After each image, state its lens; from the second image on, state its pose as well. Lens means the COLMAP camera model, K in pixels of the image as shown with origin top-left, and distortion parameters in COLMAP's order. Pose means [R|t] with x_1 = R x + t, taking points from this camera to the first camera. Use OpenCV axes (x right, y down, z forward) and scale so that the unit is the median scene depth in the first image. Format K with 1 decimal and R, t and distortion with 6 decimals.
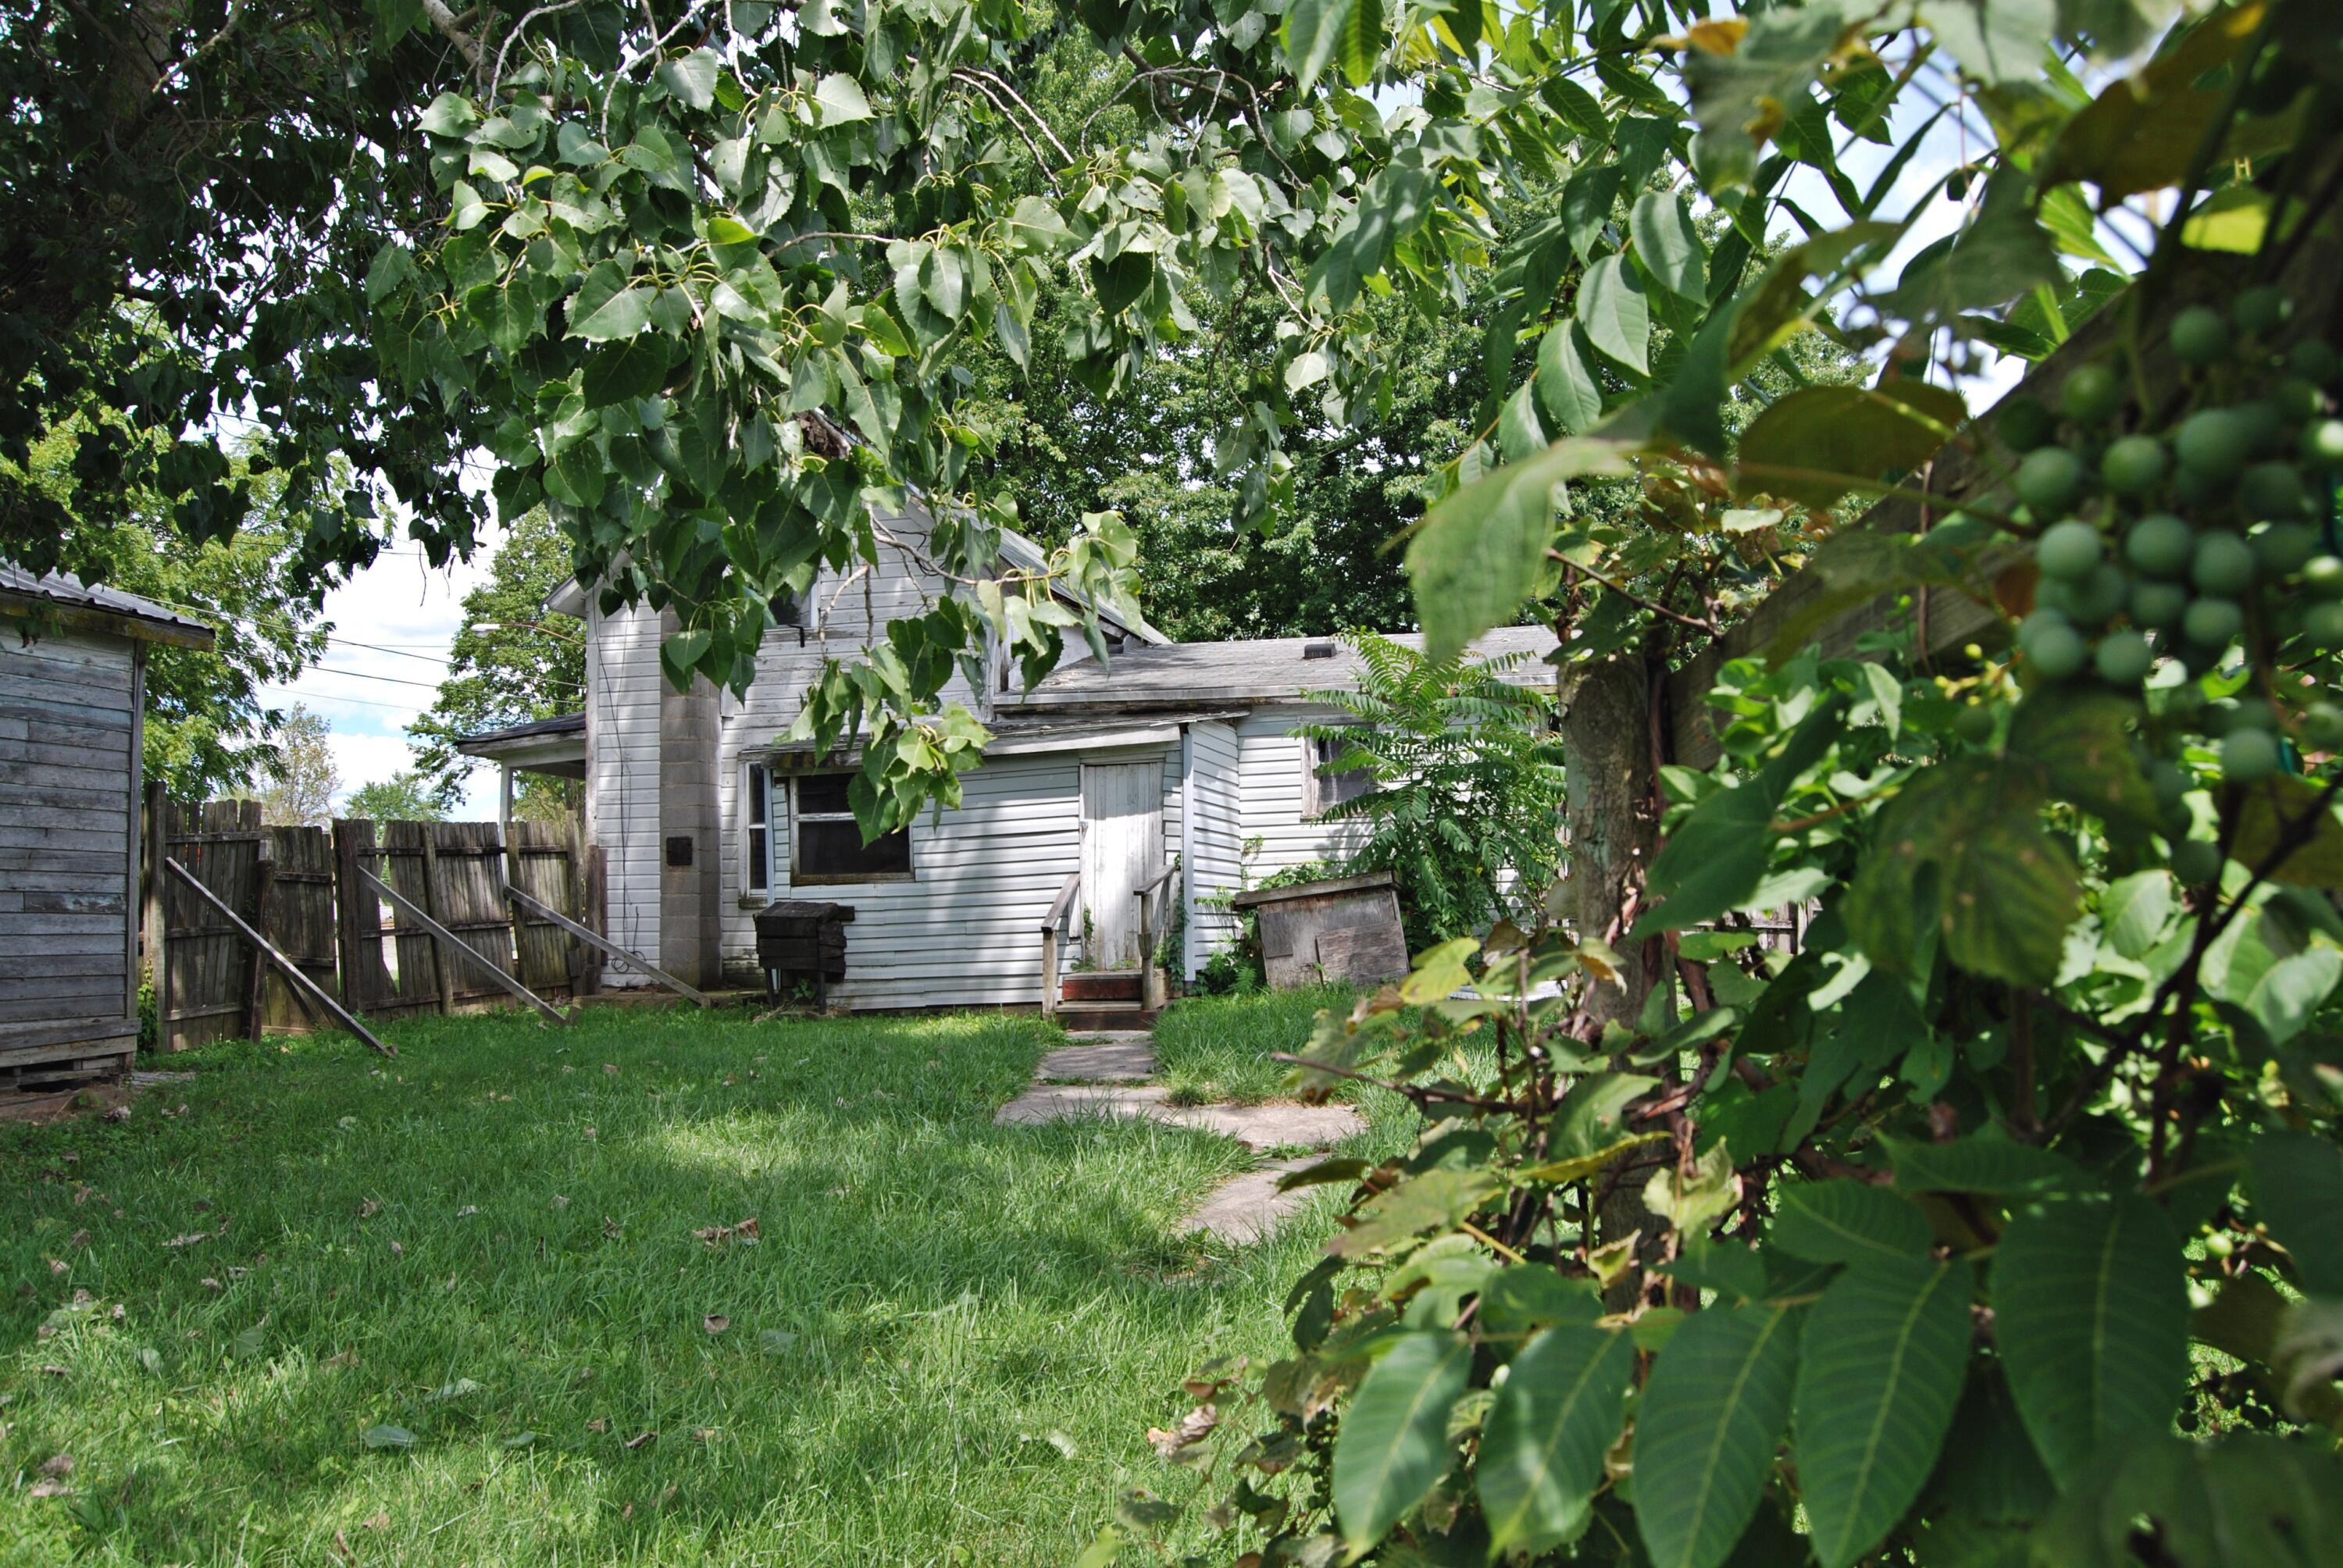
lens RADIAL K [[1839.8, 0, 1175.5], [0, 1839.8, 798.7], [0, 0, 1]] dist [-0.096164, 0.042682]
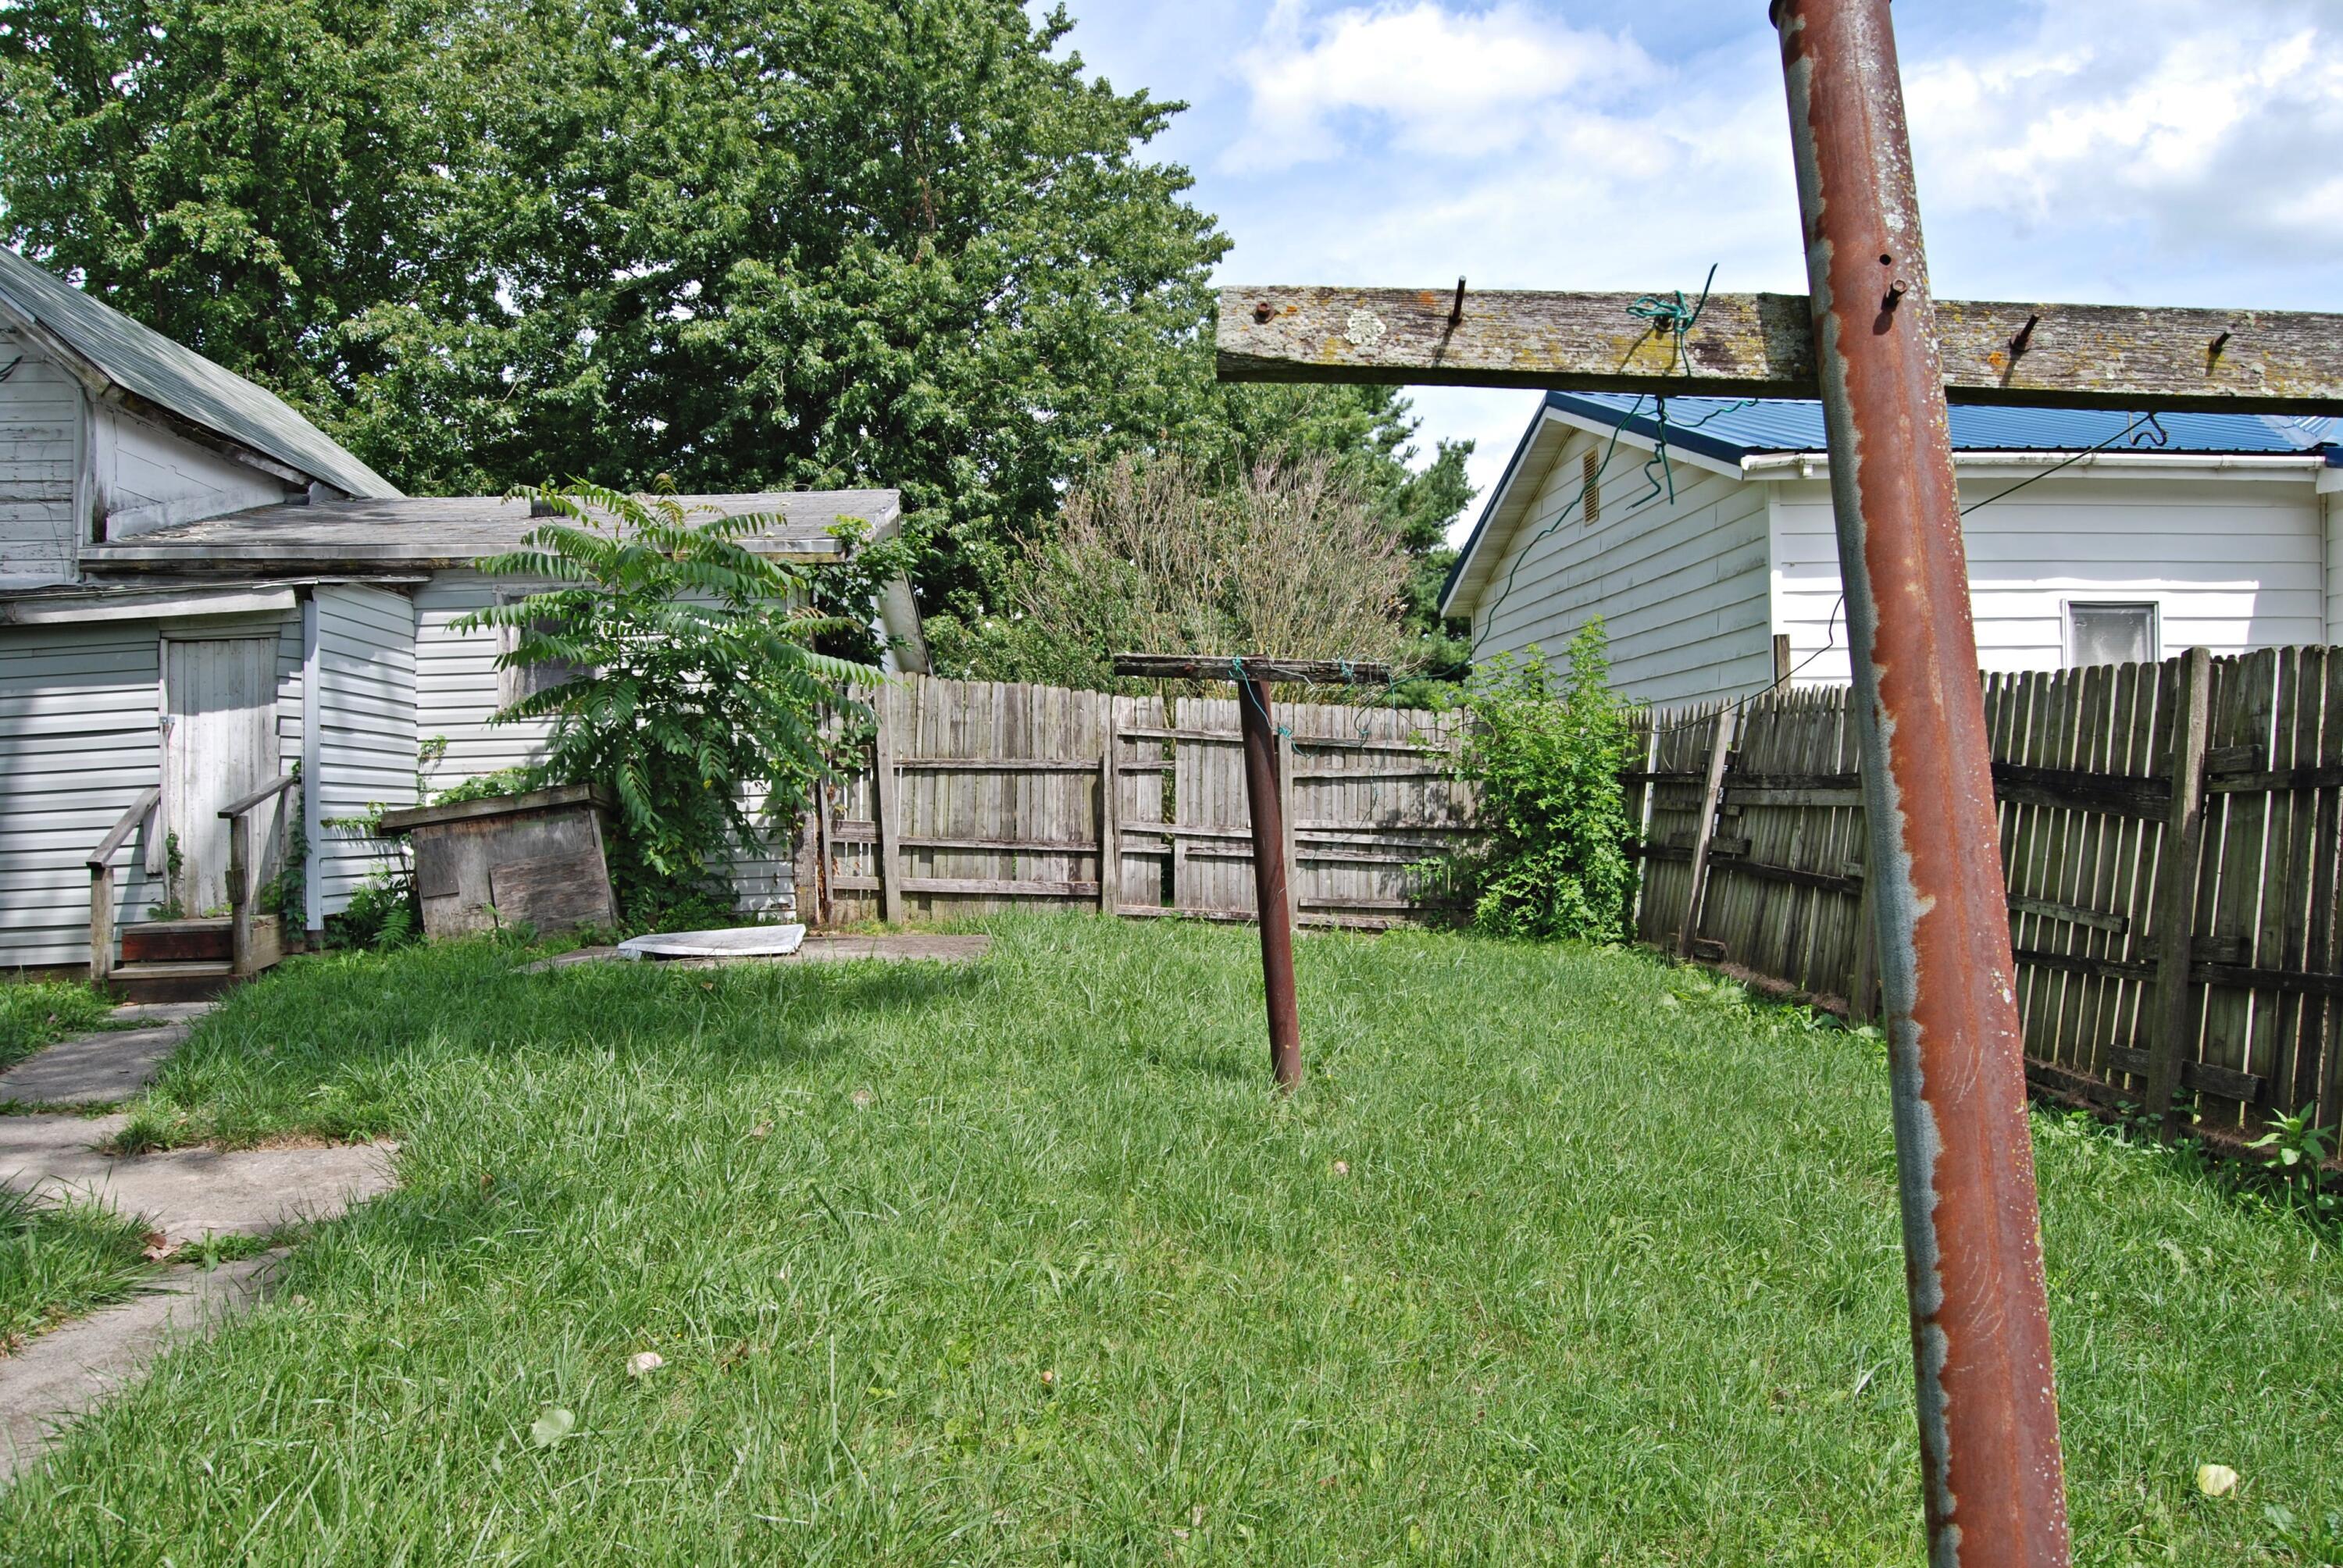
lens RADIAL K [[1839.8, 0, 1181.1], [0, 1839.8, 795.9], [0, 0, 1]] dist [-0.096164, 0.042682]
pose [[0.944711, -0.002775, 0.327893, 0.096005], [-0.014965, 0.998557, 0.051567, 0.000835], [-0.327563, -0.053623, 0.943306, 0.180735]]
